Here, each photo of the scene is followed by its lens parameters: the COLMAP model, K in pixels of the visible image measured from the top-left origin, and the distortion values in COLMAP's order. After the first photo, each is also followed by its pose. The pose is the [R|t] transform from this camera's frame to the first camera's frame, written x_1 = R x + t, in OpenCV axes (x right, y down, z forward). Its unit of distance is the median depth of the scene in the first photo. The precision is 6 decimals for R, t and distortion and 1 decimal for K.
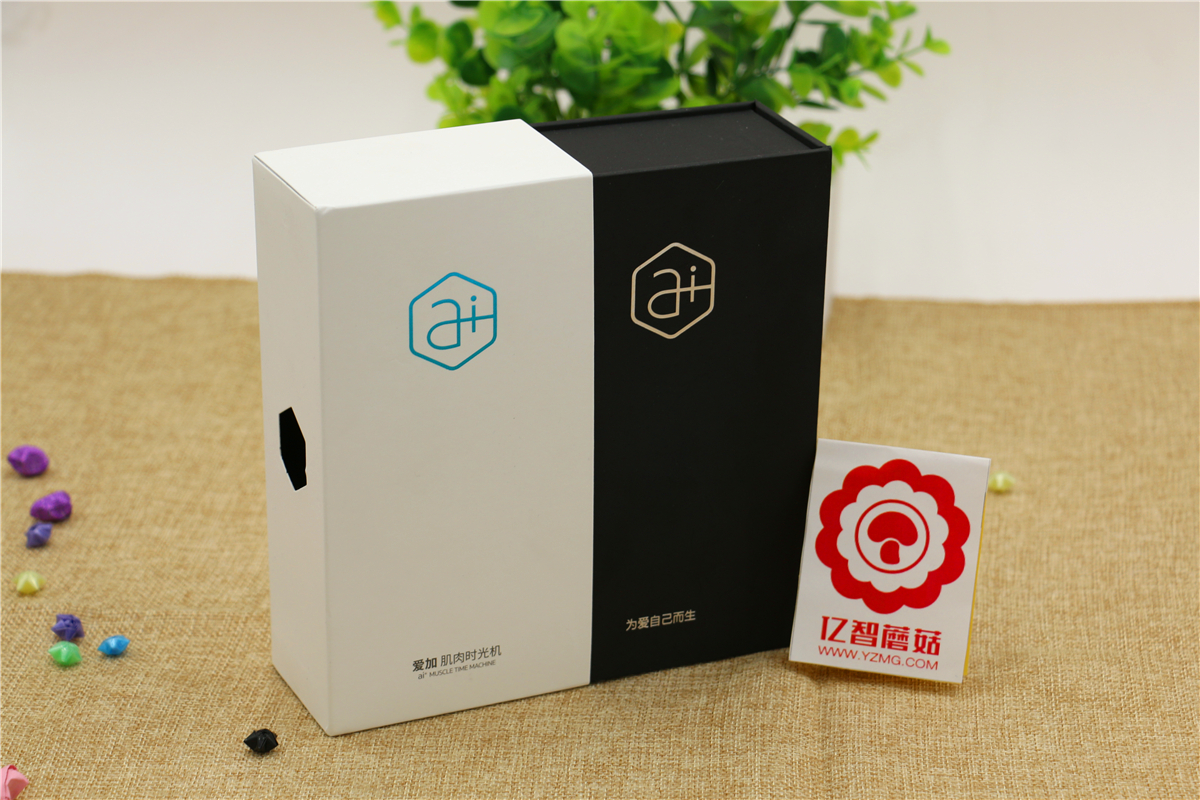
lens RADIAL K [[3380.8, 0, 604.4], [0, 3380.8, 394.0], [0, 0, 1]] dist [0.041384, 0.000000]
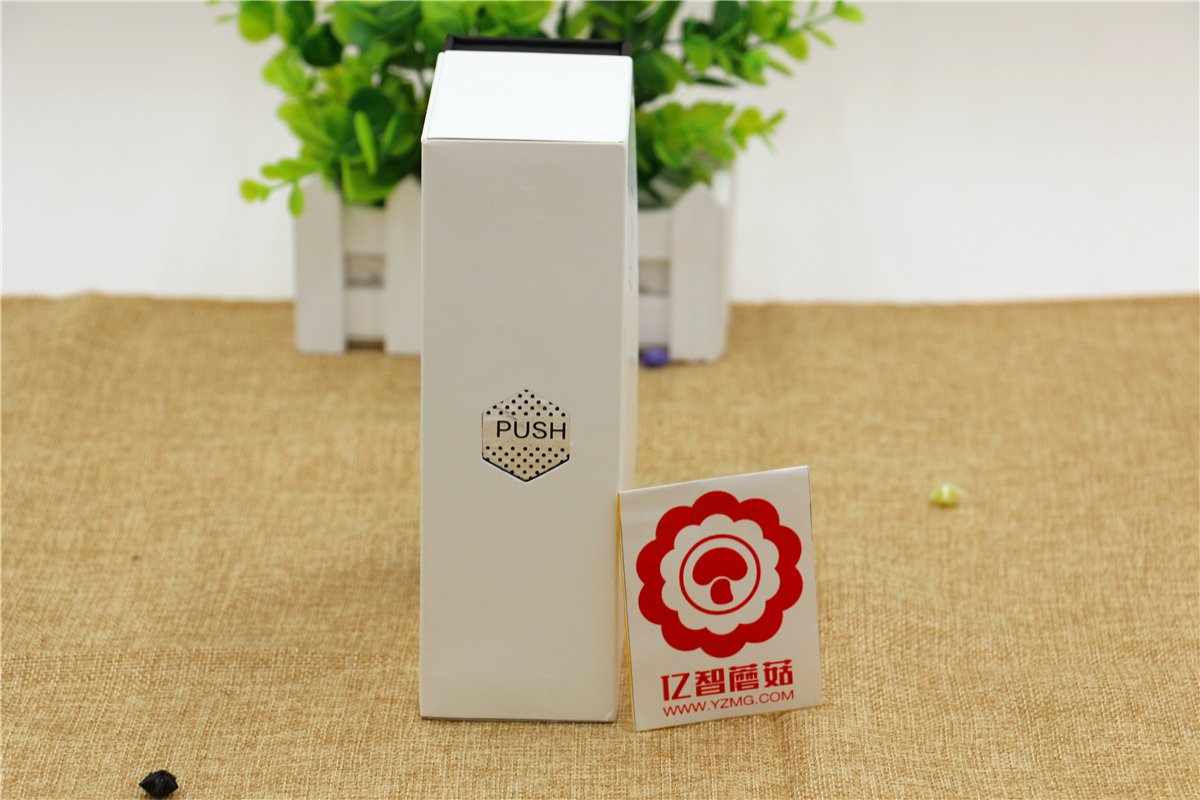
lens RADIAL K [[4314.0, 0, 604.5], [0, 4314.0, 404.4], [0, 0, 1]] dist [0.210486, 0.000000]
pose [[0.997922, -0.024206, 0.059712, -0.042776], [0.025199, 0.999556, -0.015930, 0.019540], [-0.059300, 0.017402, 0.998089, -0.141384]]
